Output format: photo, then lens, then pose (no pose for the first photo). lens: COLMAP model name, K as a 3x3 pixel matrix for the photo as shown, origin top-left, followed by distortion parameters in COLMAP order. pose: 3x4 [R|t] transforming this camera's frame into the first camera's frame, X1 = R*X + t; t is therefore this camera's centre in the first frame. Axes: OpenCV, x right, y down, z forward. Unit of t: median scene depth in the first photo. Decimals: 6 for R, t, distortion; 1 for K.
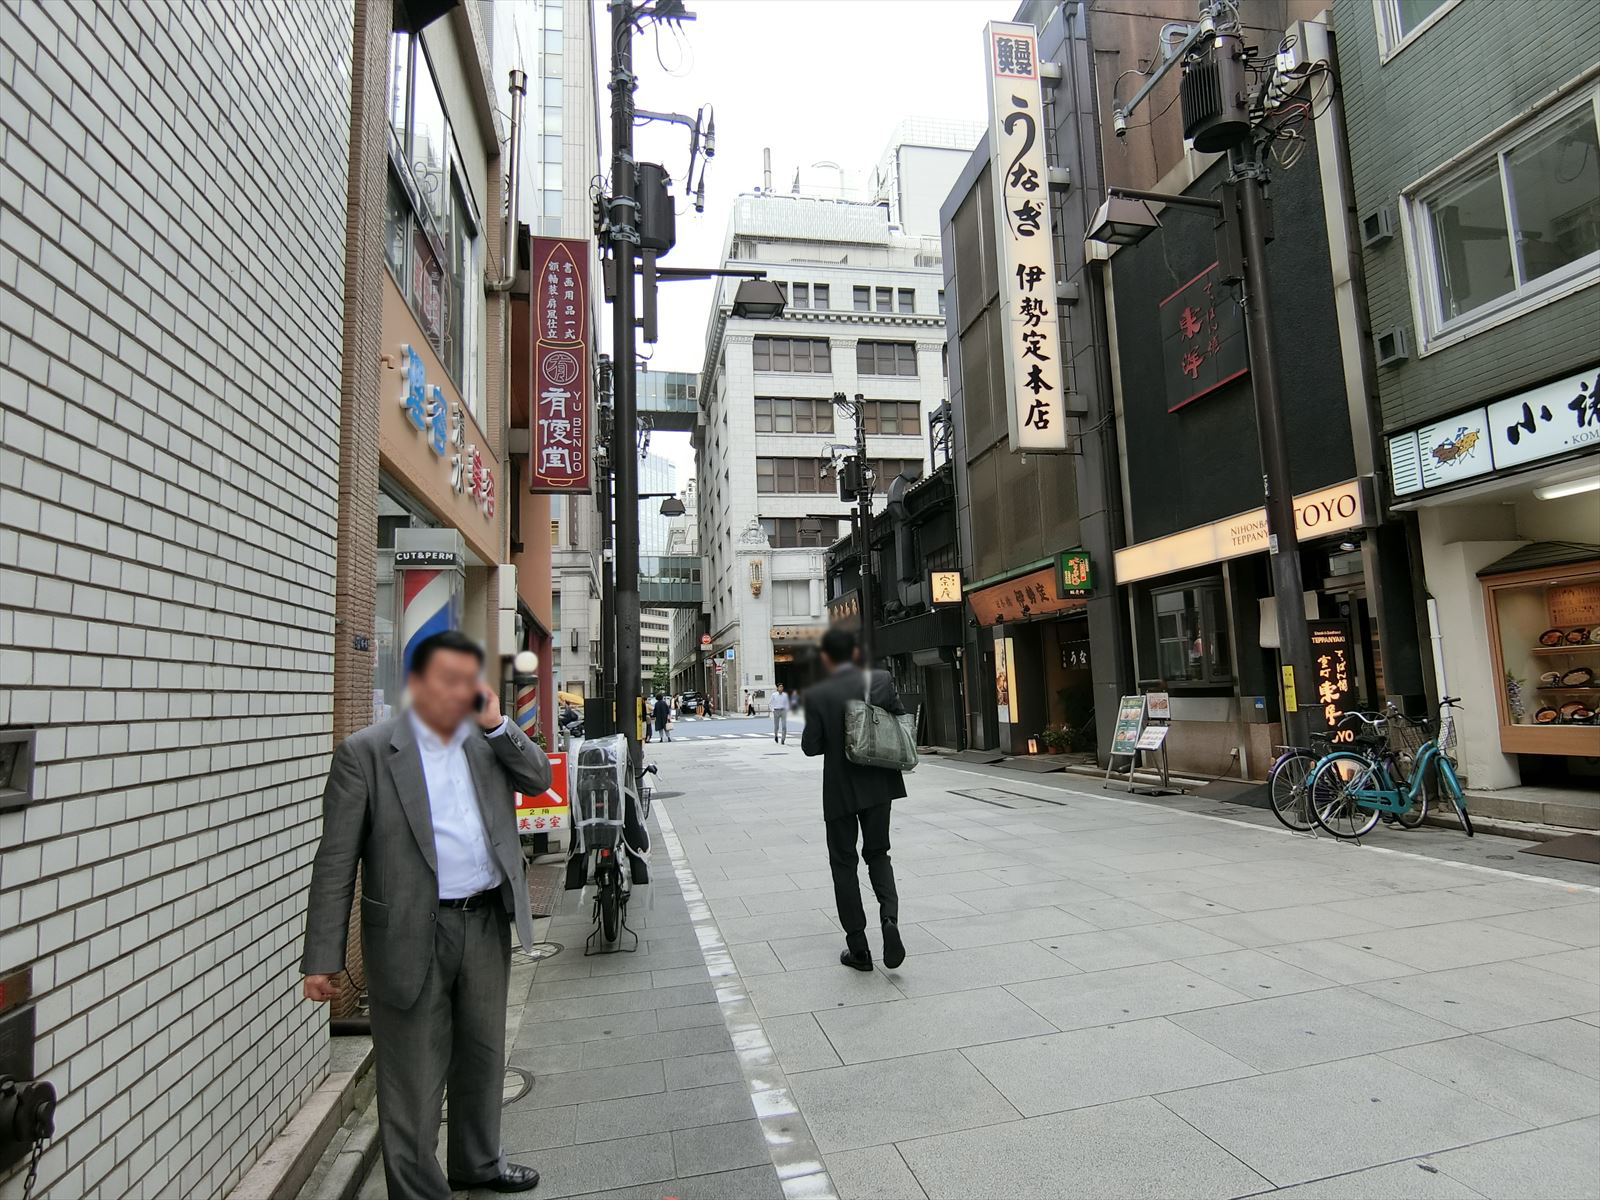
lens RADIAL K [[886.2, 0, 801.1], [0, 886.2, 598.6], [0, 0, 1]] dist [-0.025057, -0.000322]
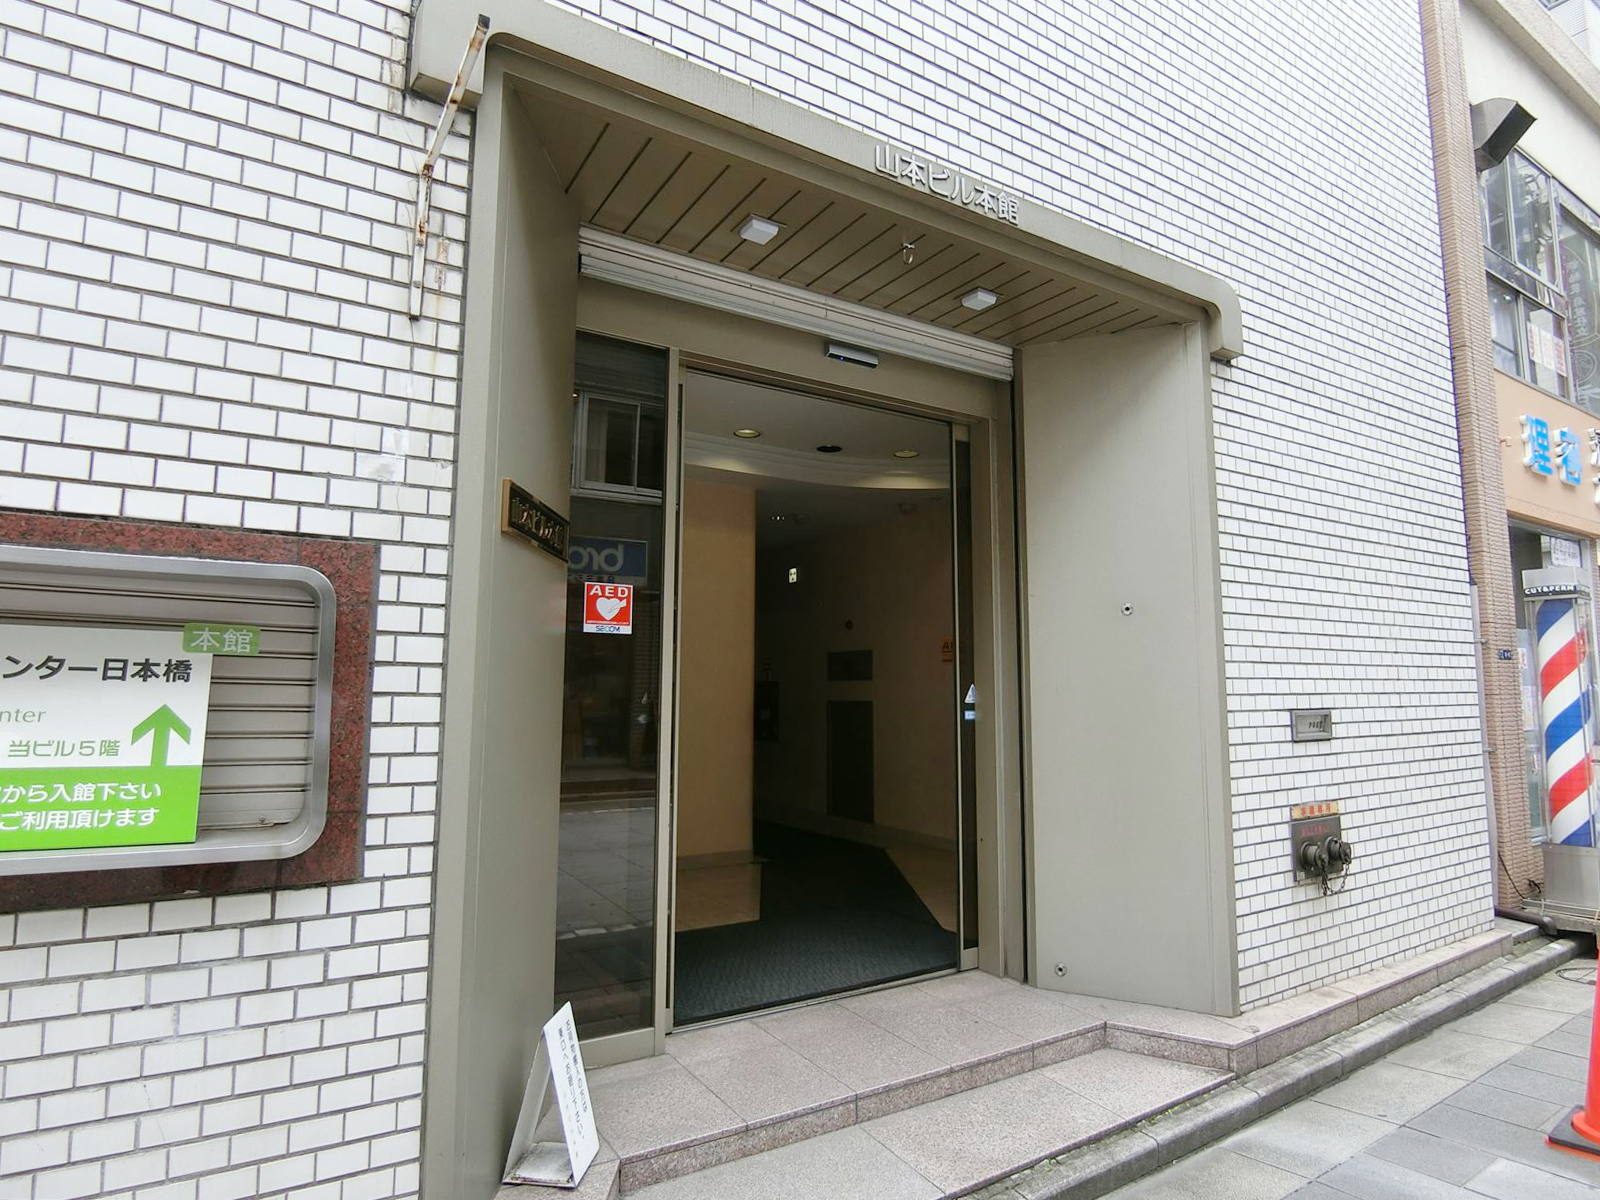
lens RADIAL K [[886.2, 0, 802.7], [0, 886.2, 598.1], [0, 0, 1]] dist [-0.025057, -0.000322]
pose [[0.366893, -0.065475, -0.927956, 0.686643], [0.088236, 0.995472, -0.035352, -0.157560], [0.926069, -0.068909, 0.371009, -0.973949]]
